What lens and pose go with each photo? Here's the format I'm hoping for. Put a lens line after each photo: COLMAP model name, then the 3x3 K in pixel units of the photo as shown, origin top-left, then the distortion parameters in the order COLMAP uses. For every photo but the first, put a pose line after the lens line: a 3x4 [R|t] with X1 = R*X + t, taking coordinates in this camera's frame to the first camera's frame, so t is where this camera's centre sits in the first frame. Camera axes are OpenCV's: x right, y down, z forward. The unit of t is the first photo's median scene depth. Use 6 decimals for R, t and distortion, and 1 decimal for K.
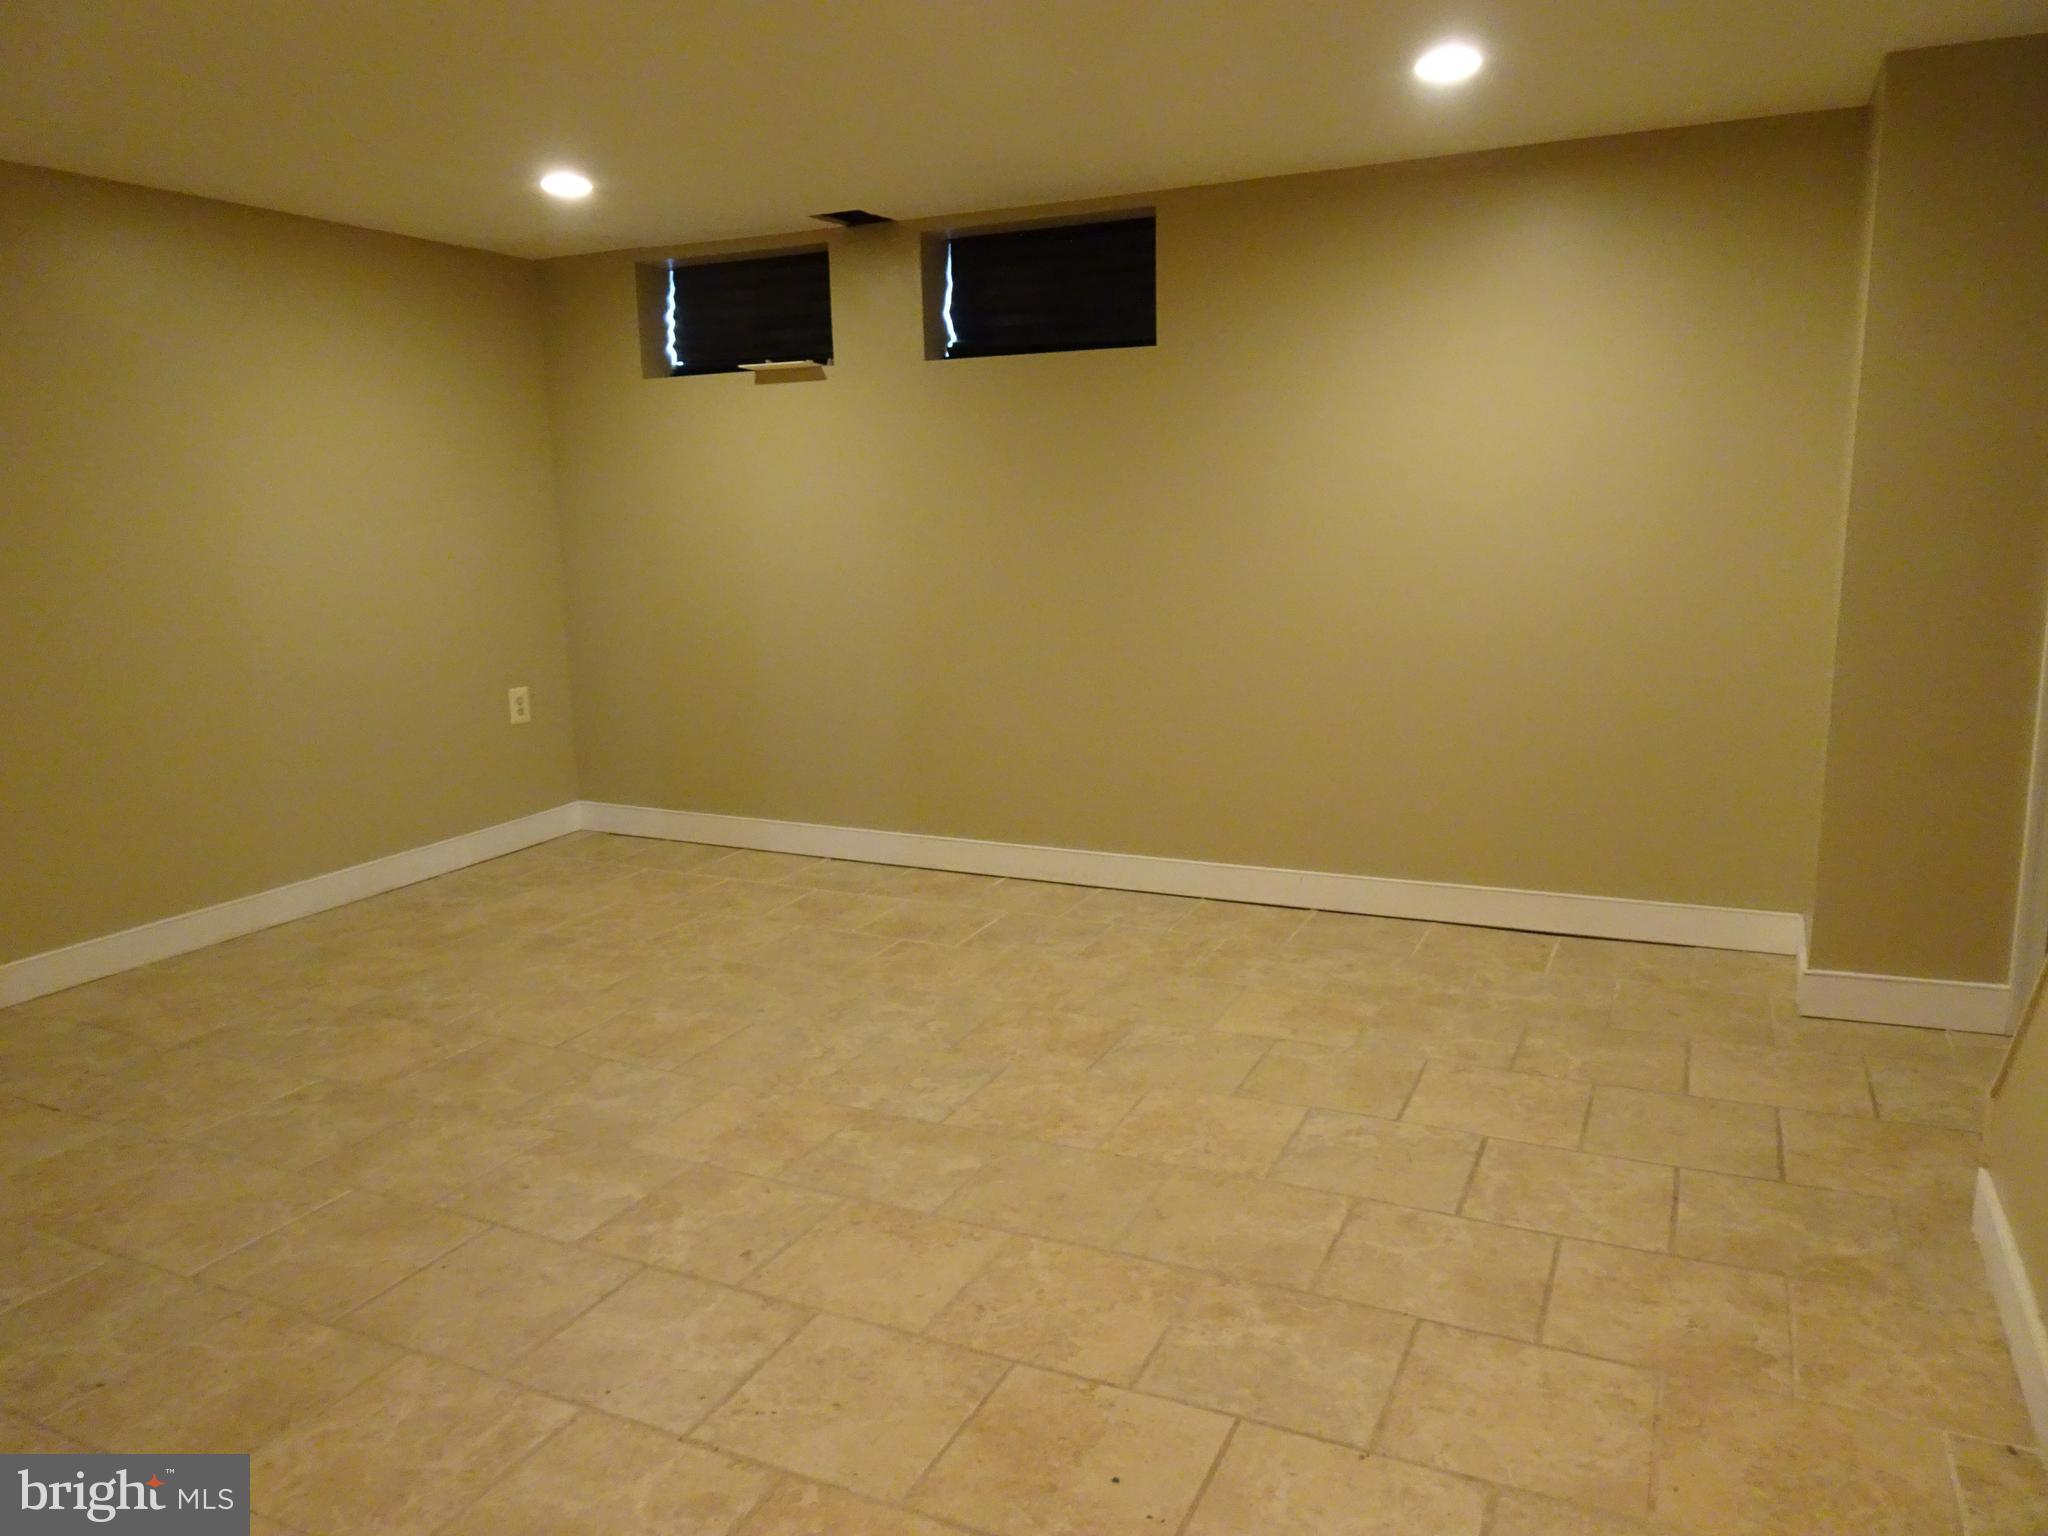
lens RADIAL K [[1454.9, 0, 1024.0], [0, 1454.9, 768.0], [0, 0, 1]] dist [0.000181, 0.003263]
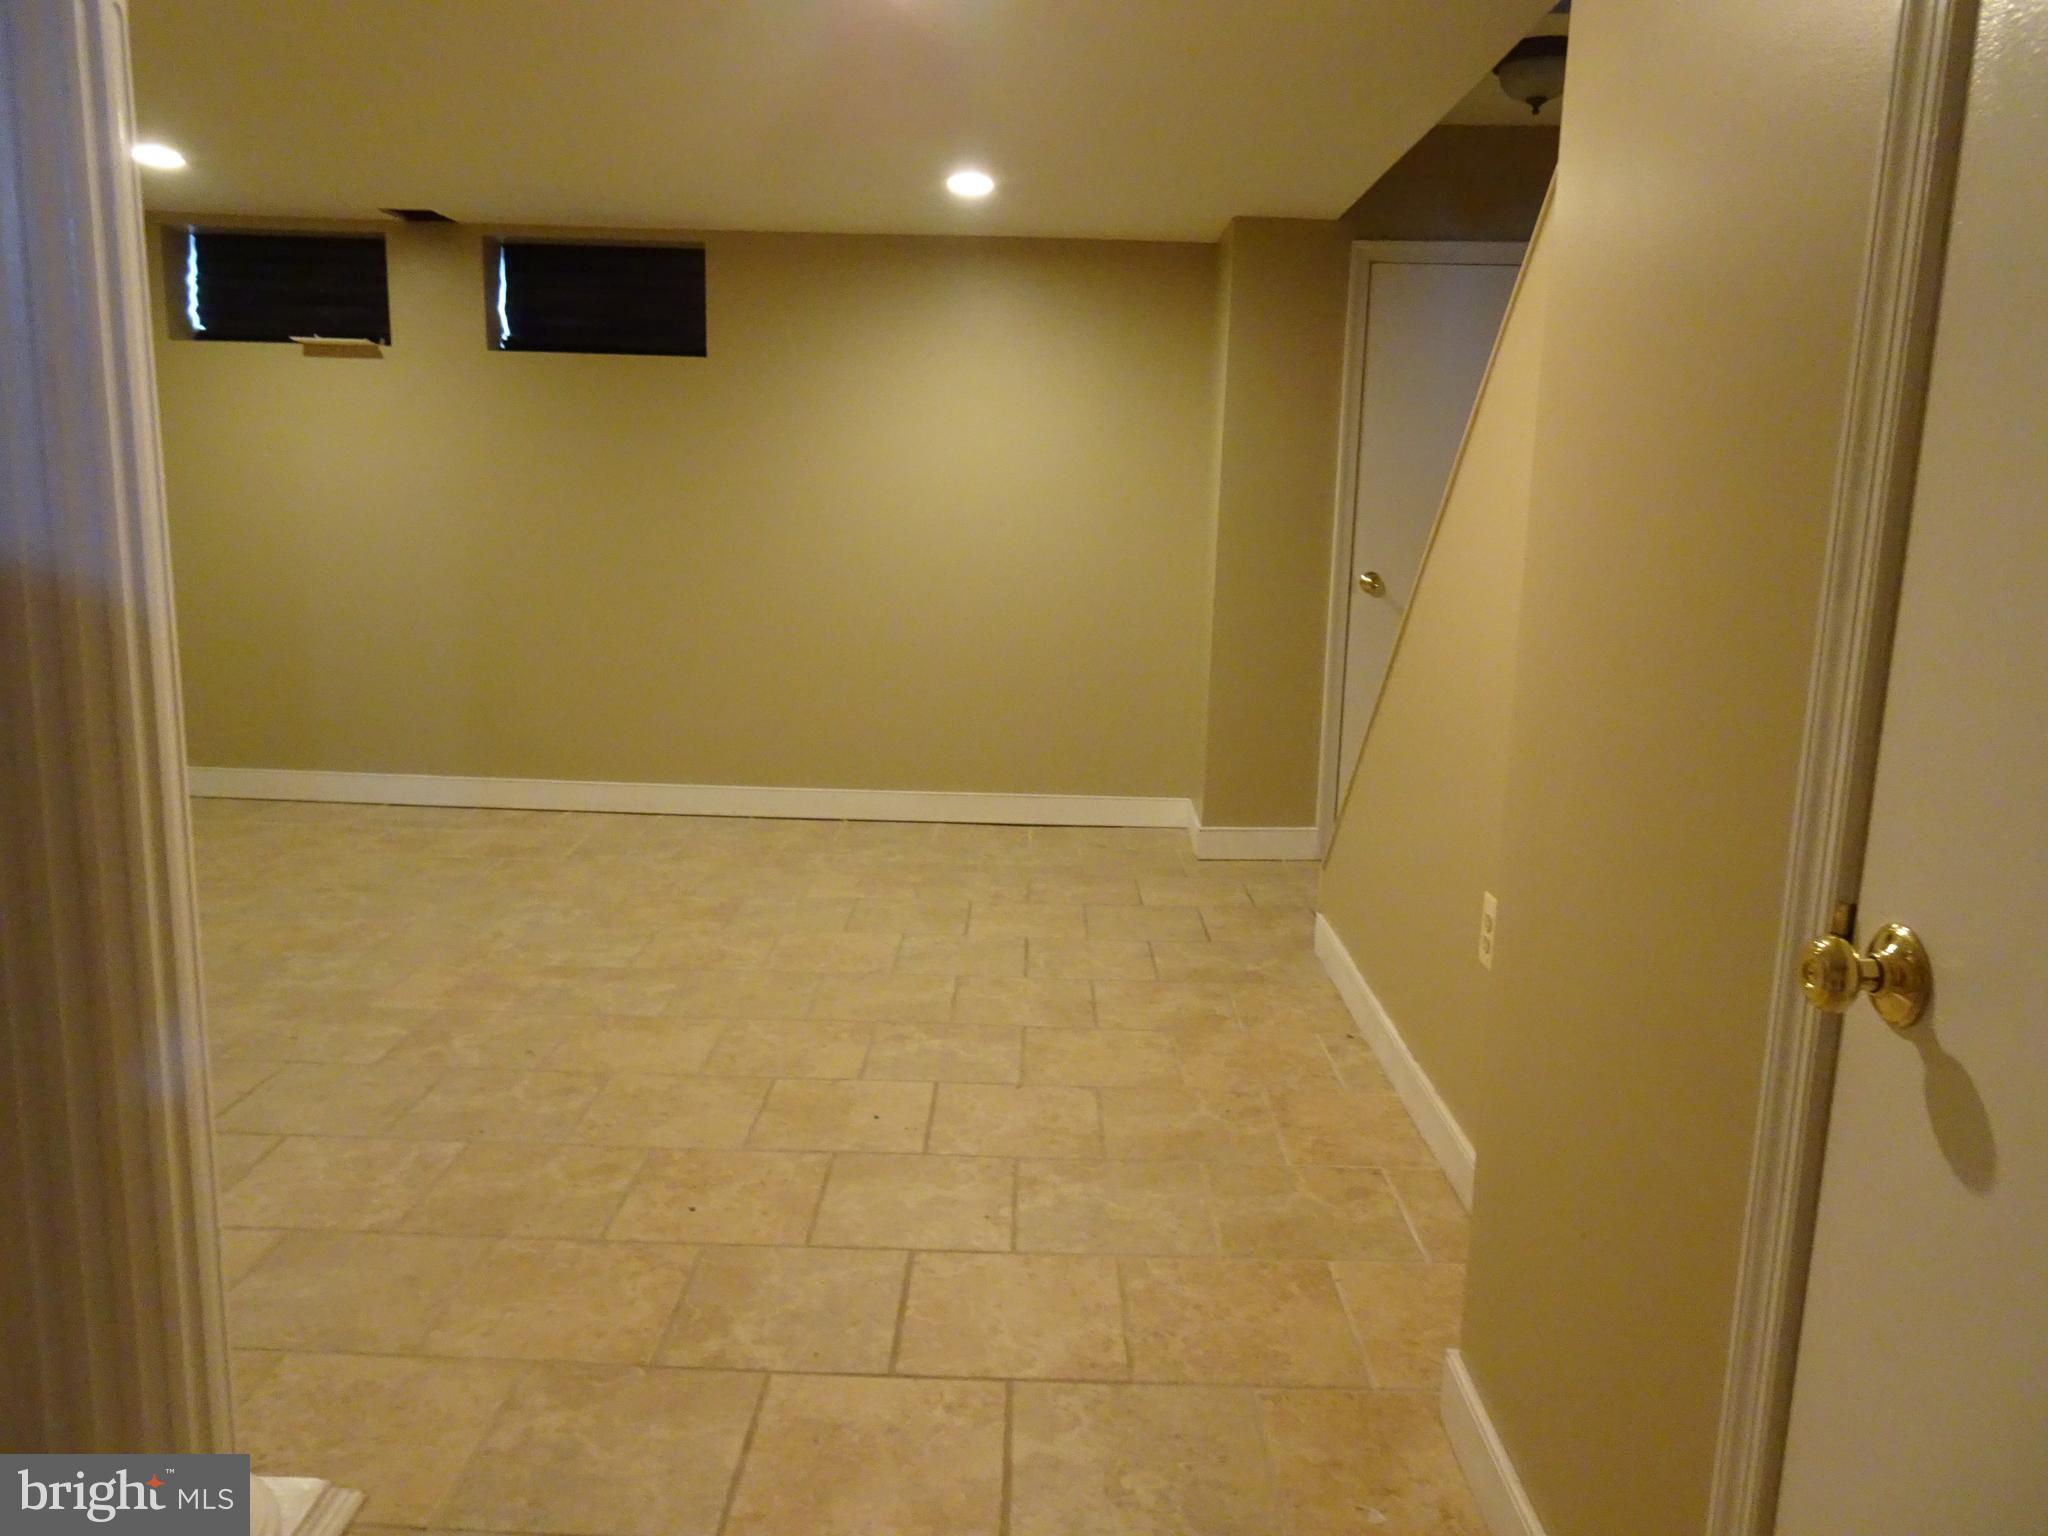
lens RADIAL K [[1454.9, 0, 1024.0], [0, 1454.9, 768.0], [0, 0, 1]] dist [0.000181, 0.003263]
pose [[0.906466, -0.029234, 0.421266, -0.234727], [0.030014, 0.999538, 0.004779, 0.064800], [-0.421211, 0.008312, 0.906924, -0.249822]]
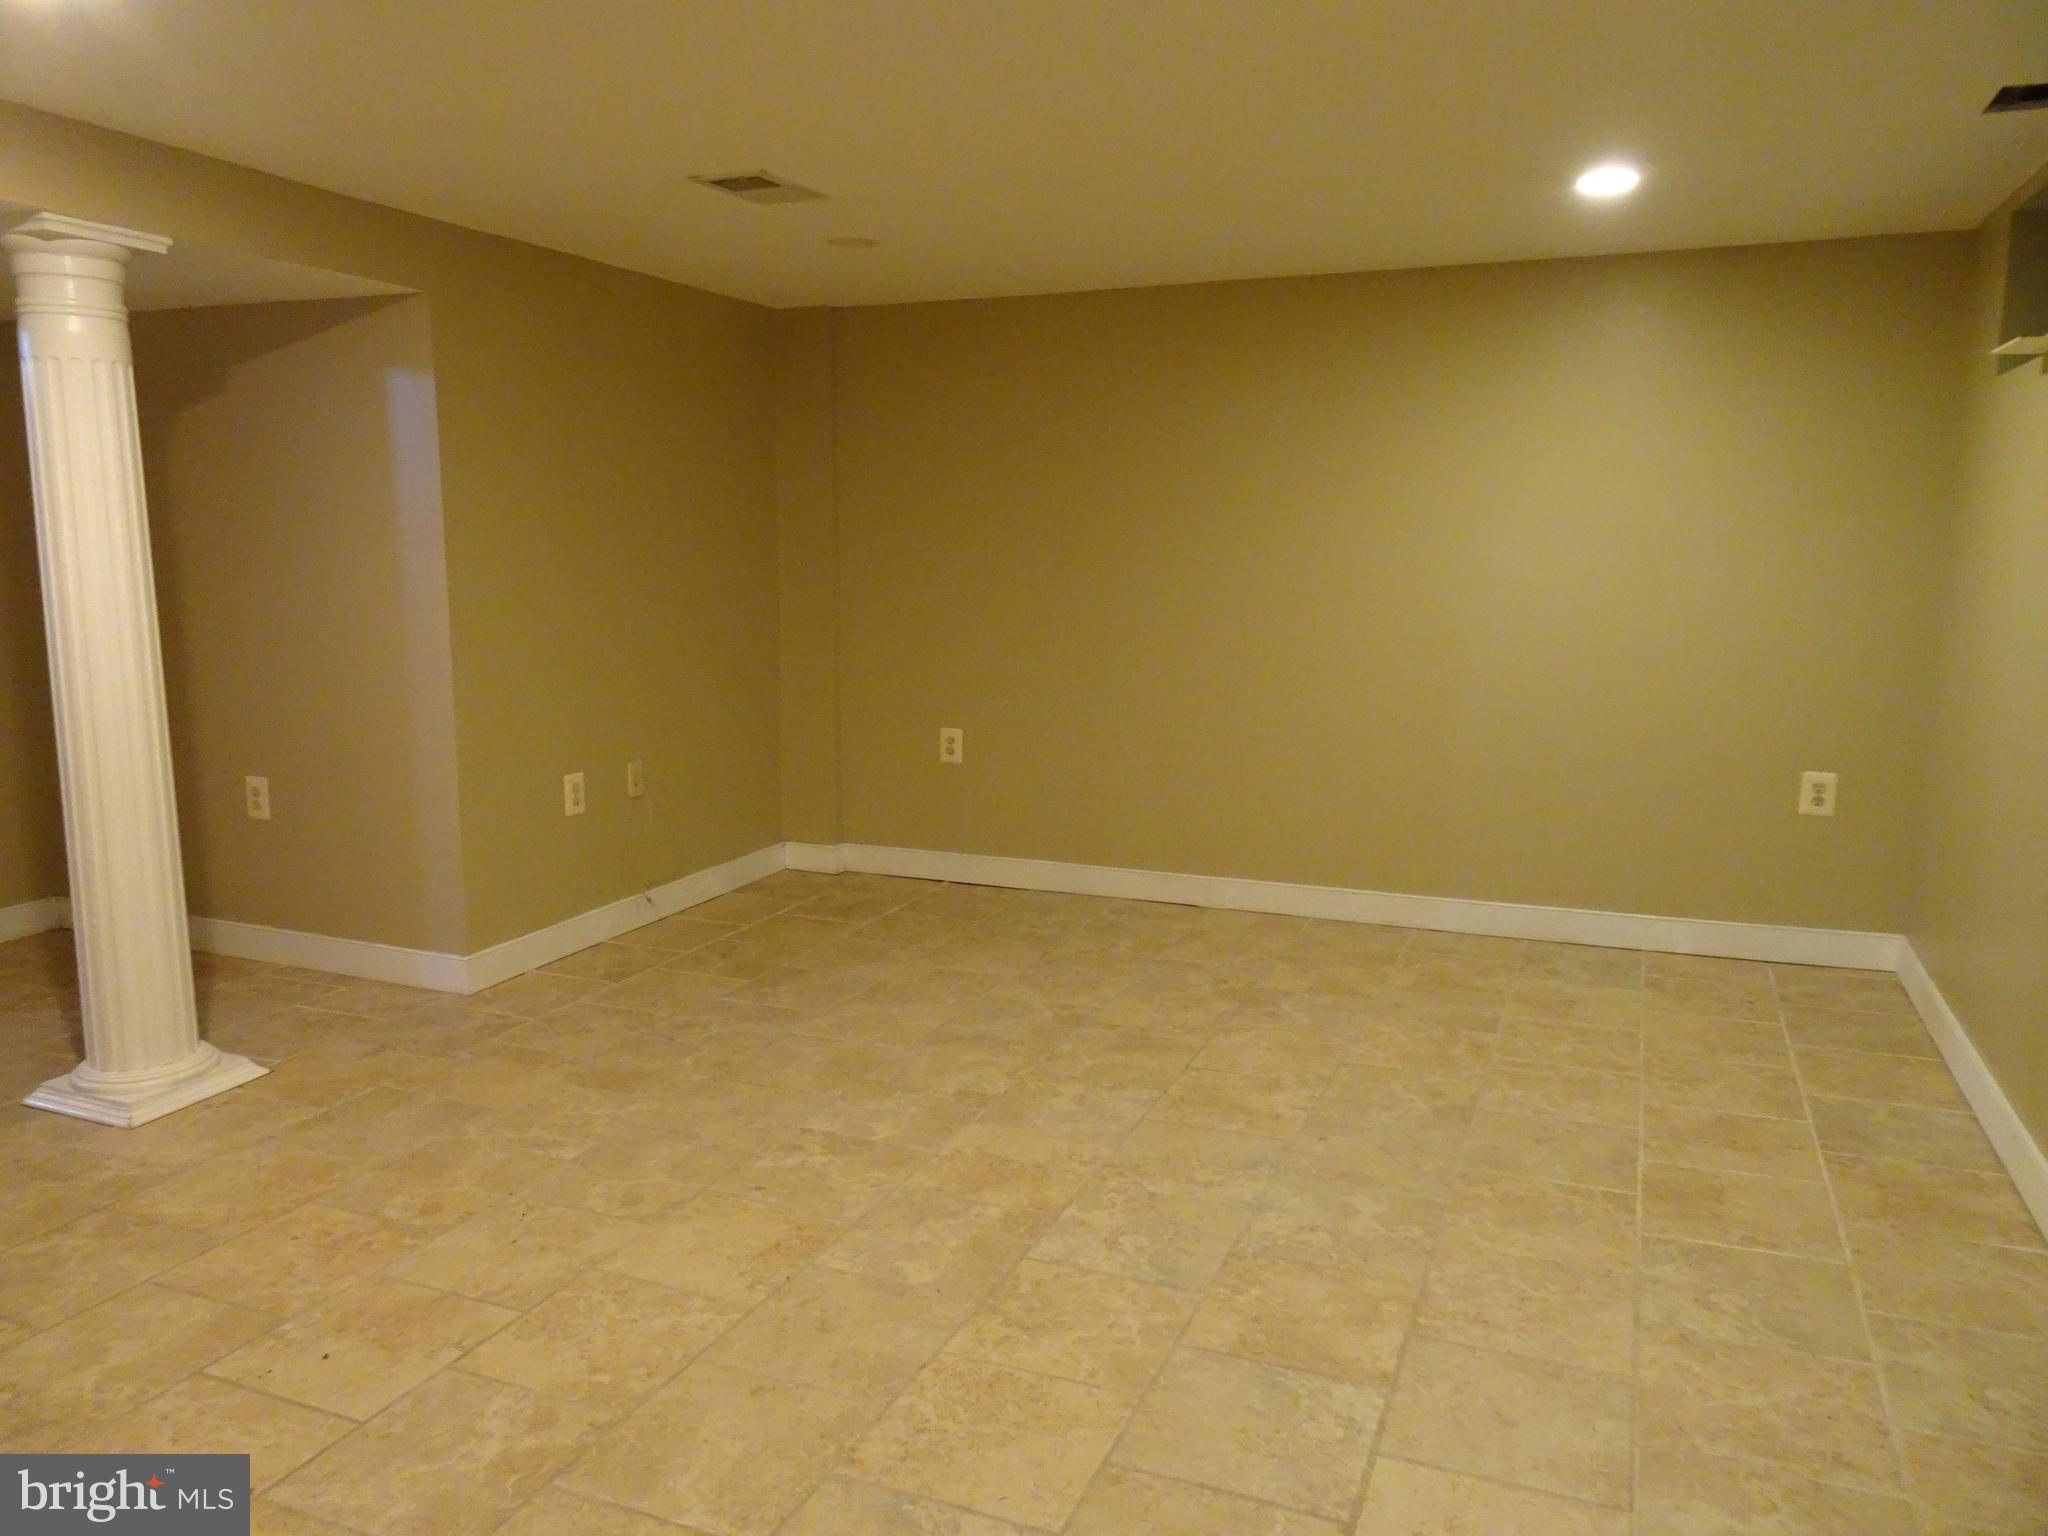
lens RADIAL K [[1454.9, 0, 1024.0], [0, 1454.9, 768.0], [0, 0, 1]] dist [0.000181, 0.003263]
pose [[0.043455, 0.174915, -0.983624, 0.658208], [-0.185248, 0.968892, 0.164111, -0.164716], [0.981731, 0.175083, 0.074506, 0.761007]]
